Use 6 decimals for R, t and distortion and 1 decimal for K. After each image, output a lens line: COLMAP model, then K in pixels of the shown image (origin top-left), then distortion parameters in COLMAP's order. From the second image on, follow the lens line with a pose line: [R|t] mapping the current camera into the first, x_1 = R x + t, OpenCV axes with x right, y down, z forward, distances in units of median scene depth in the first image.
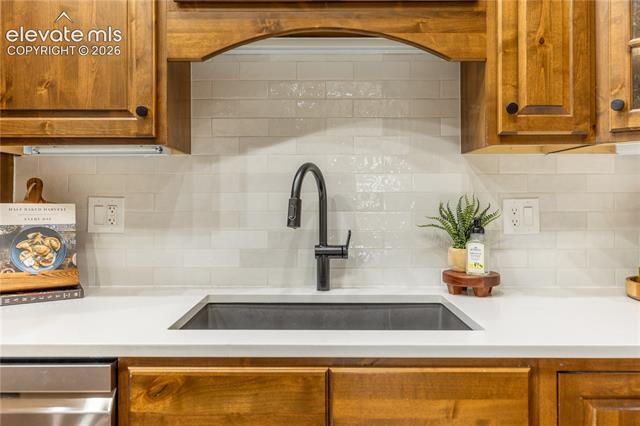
lens RADIAL K [[427.6, 0, 320.0], [0, 427.6, 213.0], [0, 0, 1]] dist [0.007518, 0.002408]
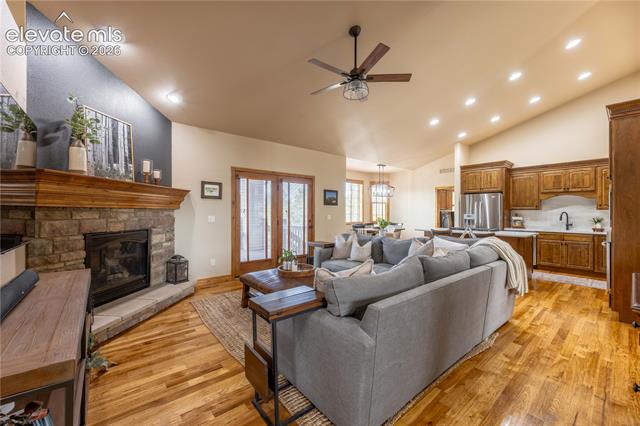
lens RADIAL K [[256.7, 0, 320.0], [0, 256.7, 213.0], [0, 0, 1]] dist [-0.002021, -0.000282]
pose [[0.646108, 0.004102, -0.763235, 0.573614], [-0.029298, 0.999382, -0.019432, 0.102905], [0.762684, 0.034916, 0.645828, -4.626542]]
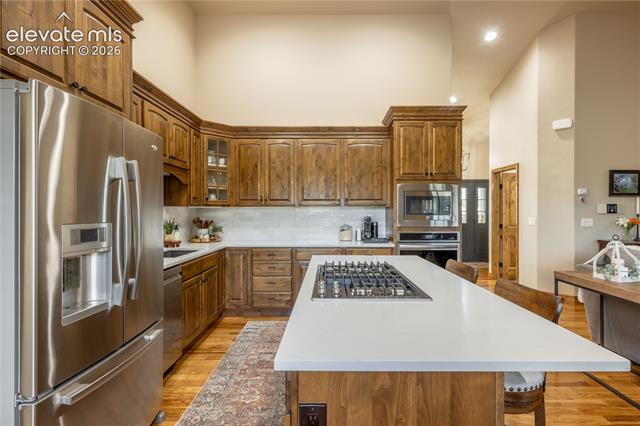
lens RADIAL K [[316.8, 0, 320.0], [0, 316.8, 213.0], [0, 0, 1]] dist [-0.000958, -0.000829]
pose [[0.013153, -0.003939, 0.999906, -2.157952], [0.033754, 0.999424, 0.003493, -0.055839], [-0.999344, 0.033705, 0.013278, -0.218780]]
